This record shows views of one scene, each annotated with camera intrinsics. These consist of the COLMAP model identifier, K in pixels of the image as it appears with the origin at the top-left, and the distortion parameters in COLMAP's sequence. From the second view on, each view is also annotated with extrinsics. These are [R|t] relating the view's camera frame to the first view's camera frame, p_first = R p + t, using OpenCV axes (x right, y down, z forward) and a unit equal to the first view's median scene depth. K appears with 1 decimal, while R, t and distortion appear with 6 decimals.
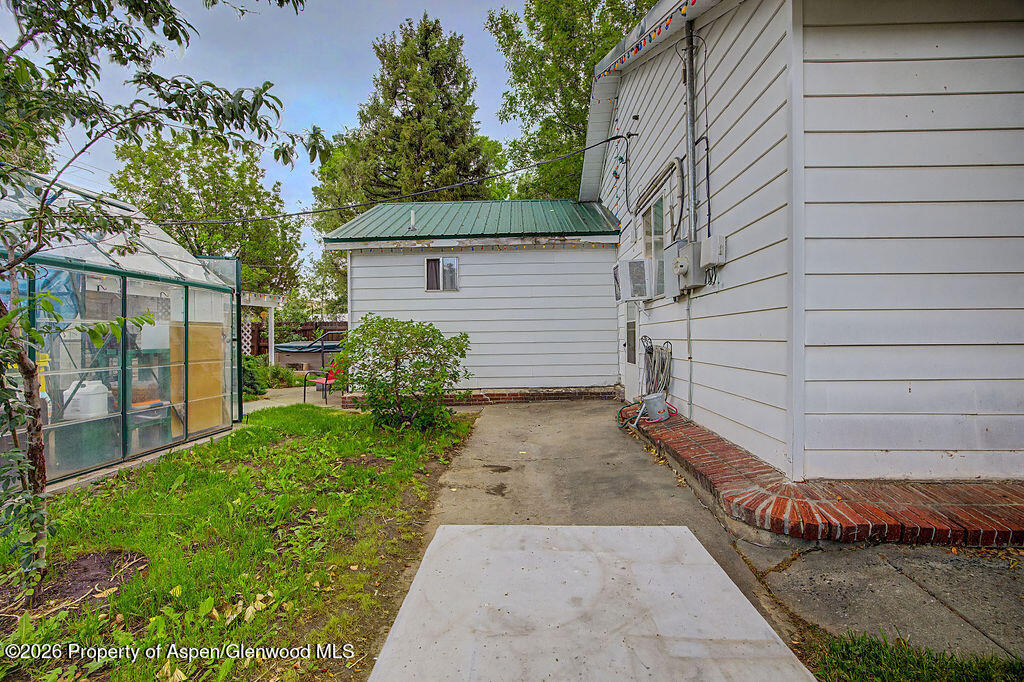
lens RADIAL K [[406.3, 0, 512.0], [0, 406.3, 341.0], [0, 0, 1]] dist [0.000352, 0.000145]
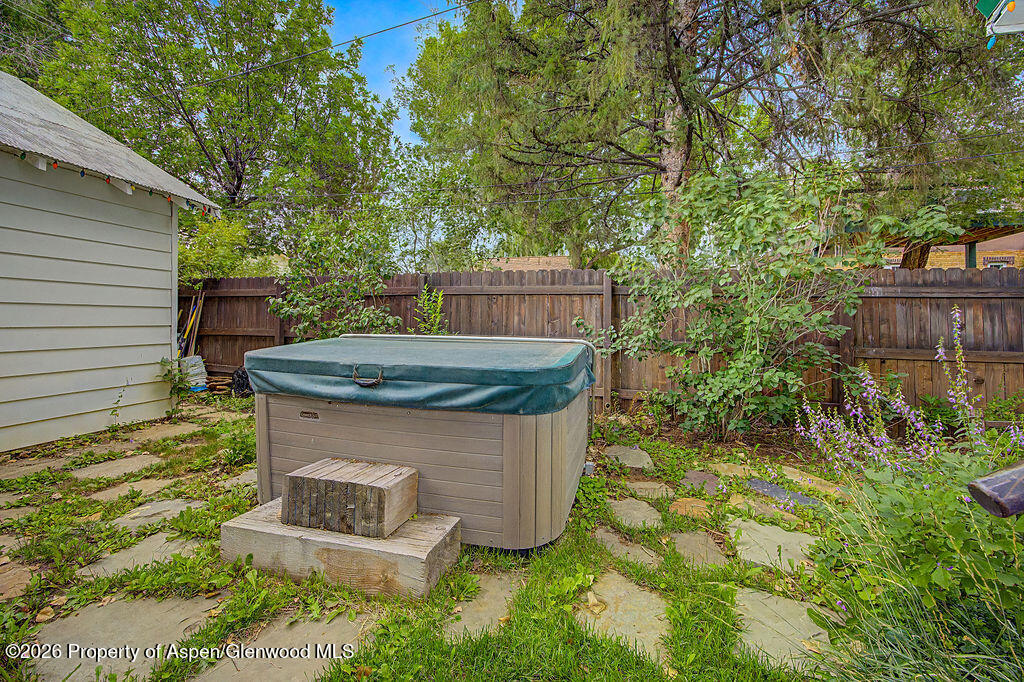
lens RADIAL K [[399.6, 0, 511.8], [0, 399.6, 334.6], [0, 0, 1]] dist [-0.010333, 0.000717]
pose [[0.980089, 0.017532, -0.197785, -0.442571], [-0.011316, 0.999407, 0.032513, -0.007161], [0.198238, -0.029628, 0.979706, 0.867111]]
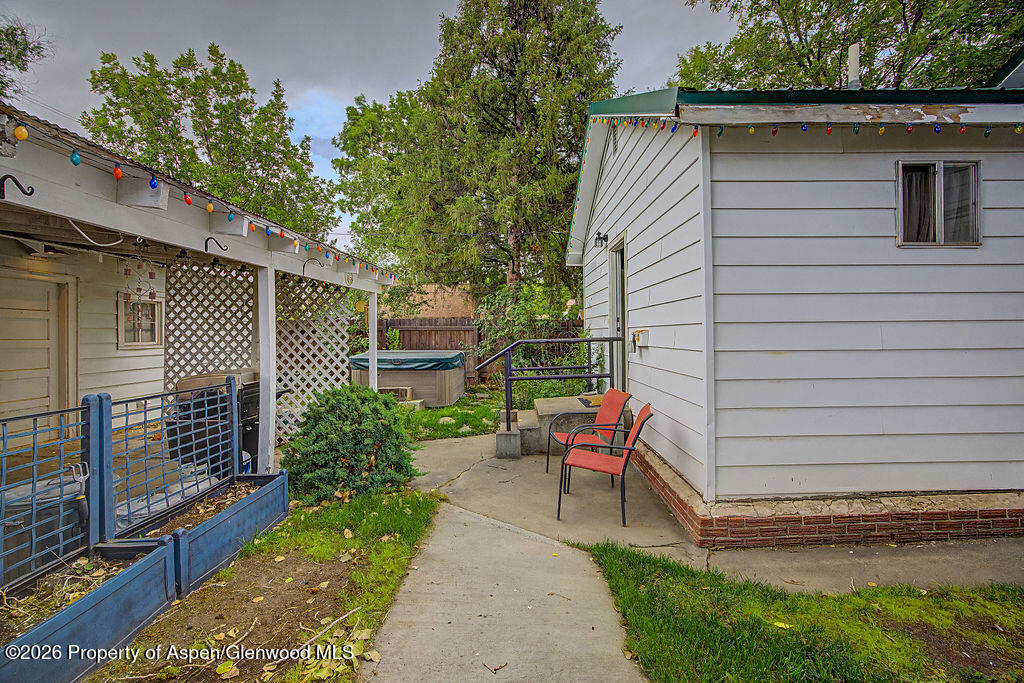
lens RADIAL K [[399.6, 0, 511.8], [0, 399.6, 335.1], [0, 0, 1]] dist [-0.010333, 0.000717]
pose [[0.999218, -0.003547, 0.039378, -0.384439], [0.003500, 0.999993, 0.001264, -0.024821], [-0.039382, -0.001125, 0.999224, 0.403903]]
